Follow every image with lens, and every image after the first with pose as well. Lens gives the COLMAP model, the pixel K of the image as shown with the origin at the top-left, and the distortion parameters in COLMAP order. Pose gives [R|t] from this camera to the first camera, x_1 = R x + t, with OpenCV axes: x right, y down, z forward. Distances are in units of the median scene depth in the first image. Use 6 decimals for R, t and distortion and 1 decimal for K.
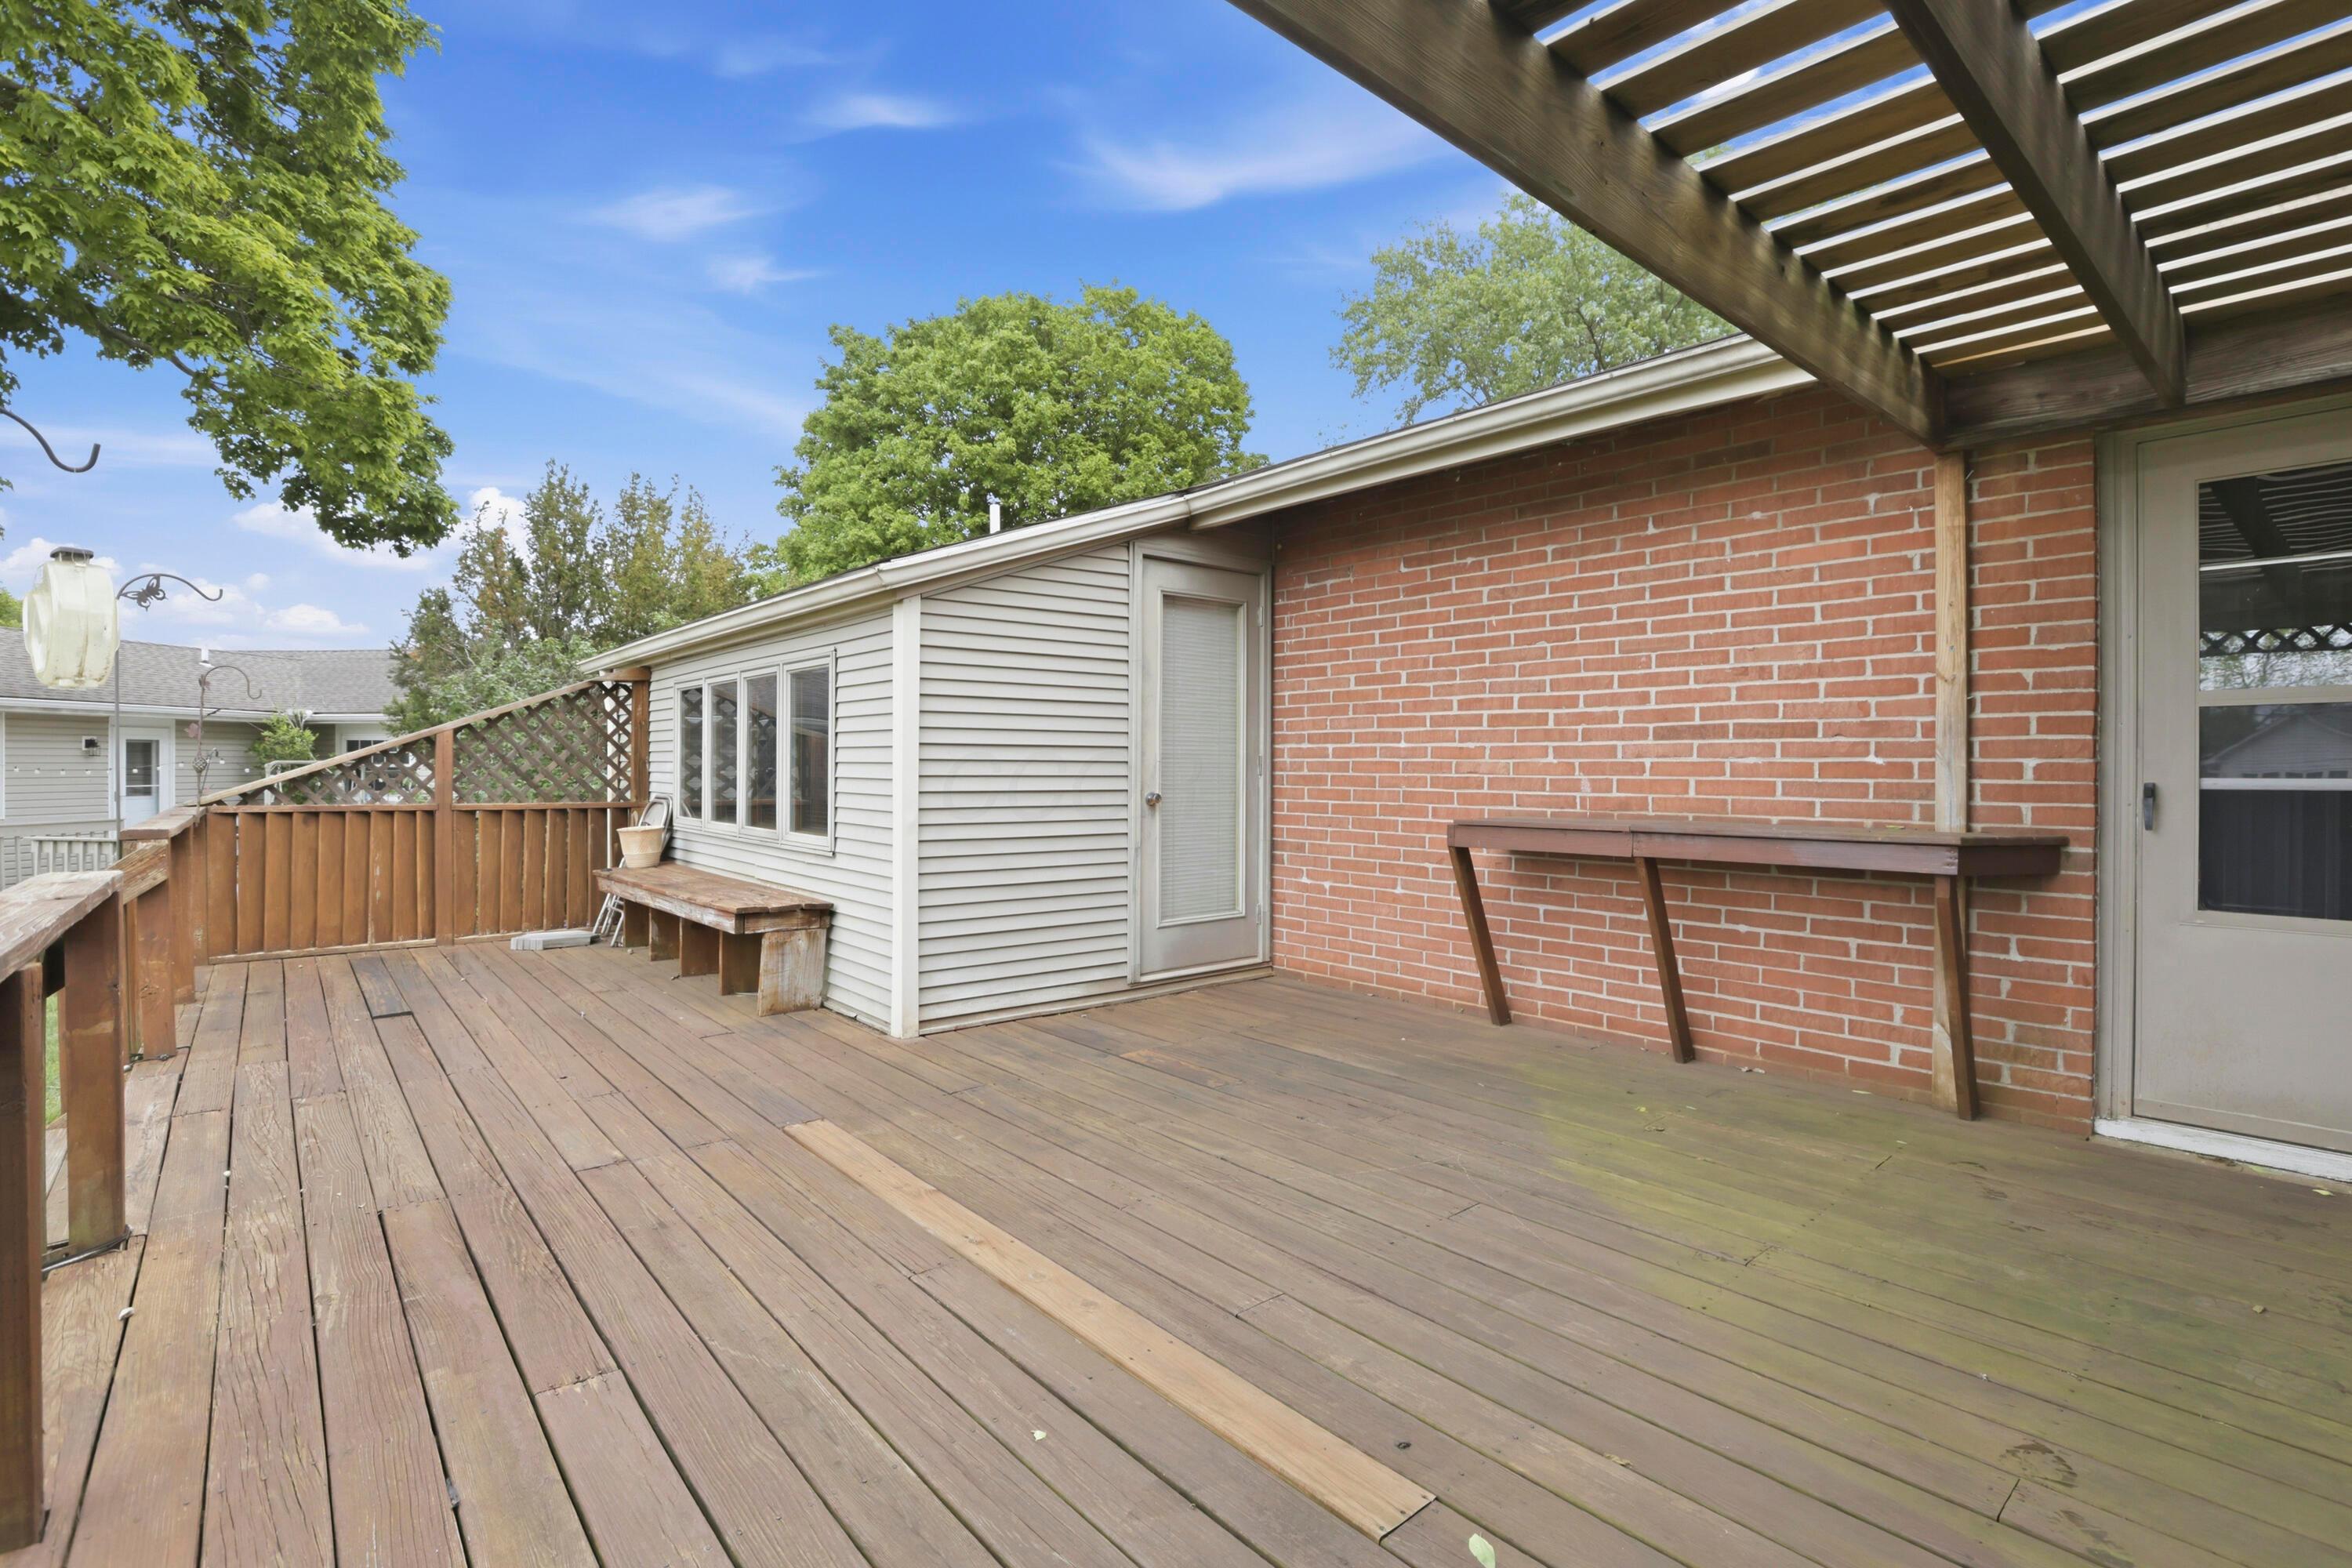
lens RADIAL K [[1059.0, 0, 1174.1], [0, 1059.0, 775.2], [0, 0, 1]] dist [-0.010899, 0.000025]
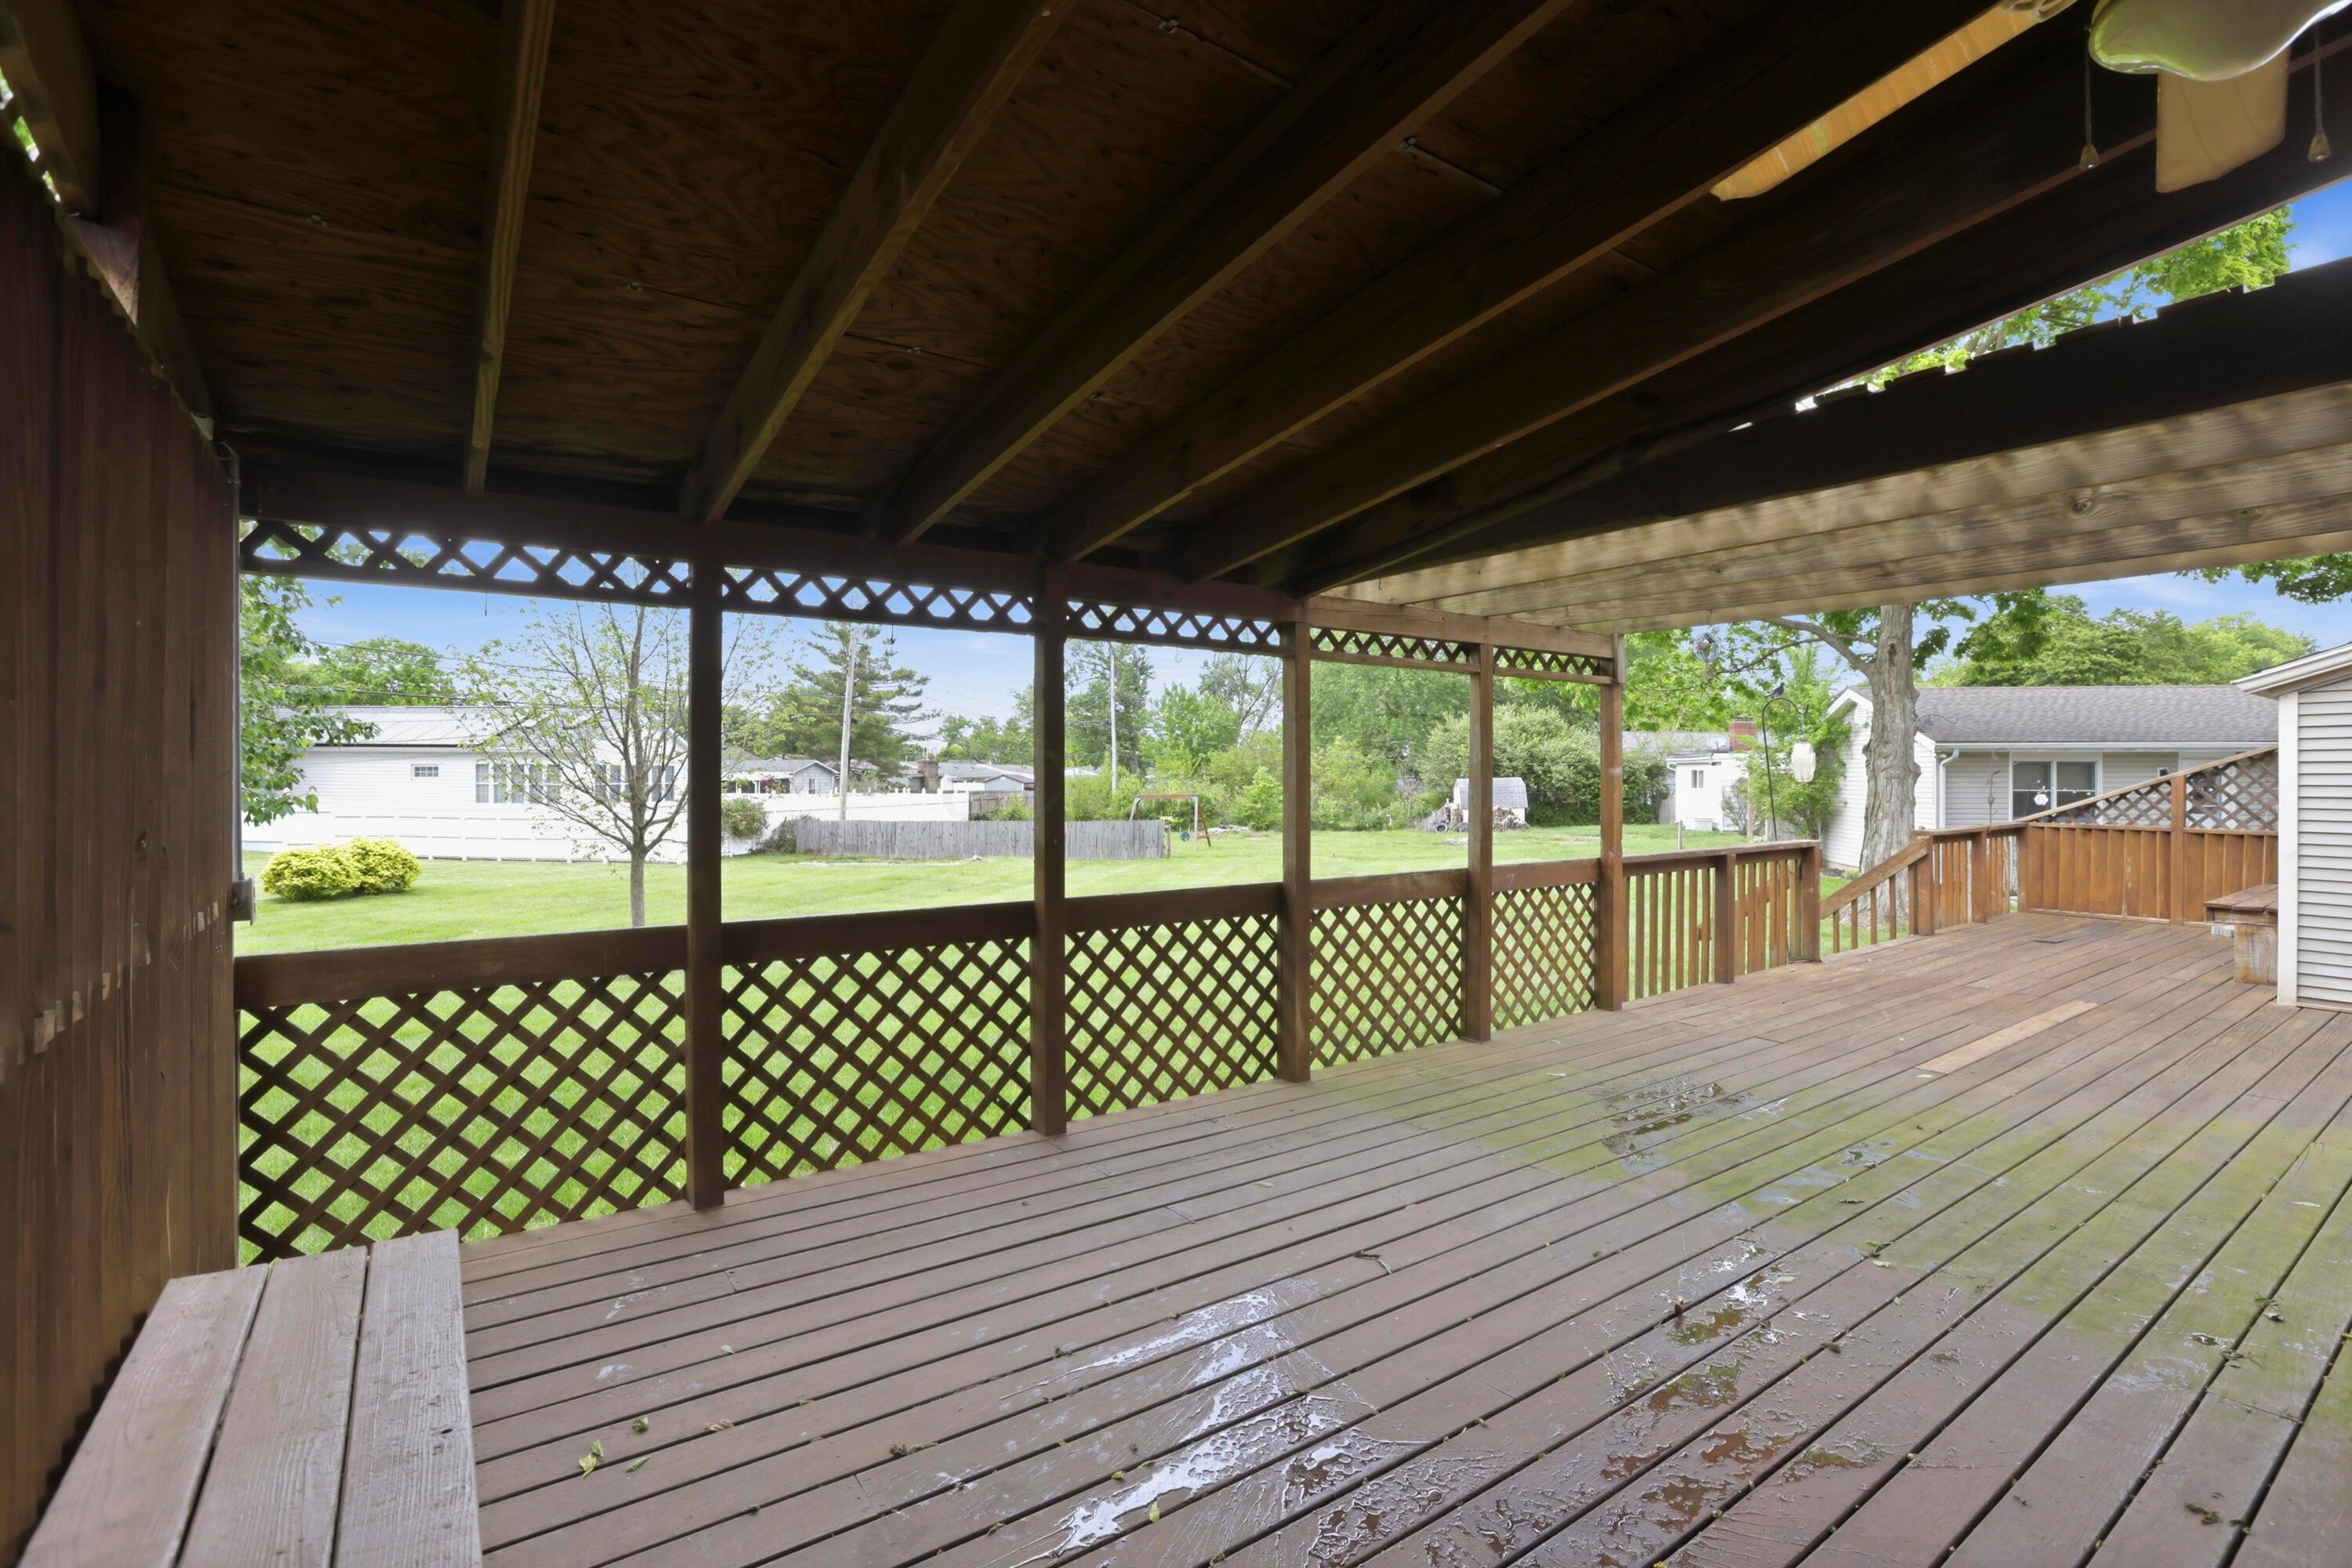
lens RADIAL K [[1059.0, 0, 1174.1], [0, 1059.0, 775.2], [0, 0, 1]] dist [-0.010899, 0.000025]
pose [[-0.096460, -0.006464, -0.995316, 0.883476], [-0.007226, 0.999957, -0.005794, -0.026627], [0.995311, 0.006633, -0.096502, -0.229581]]
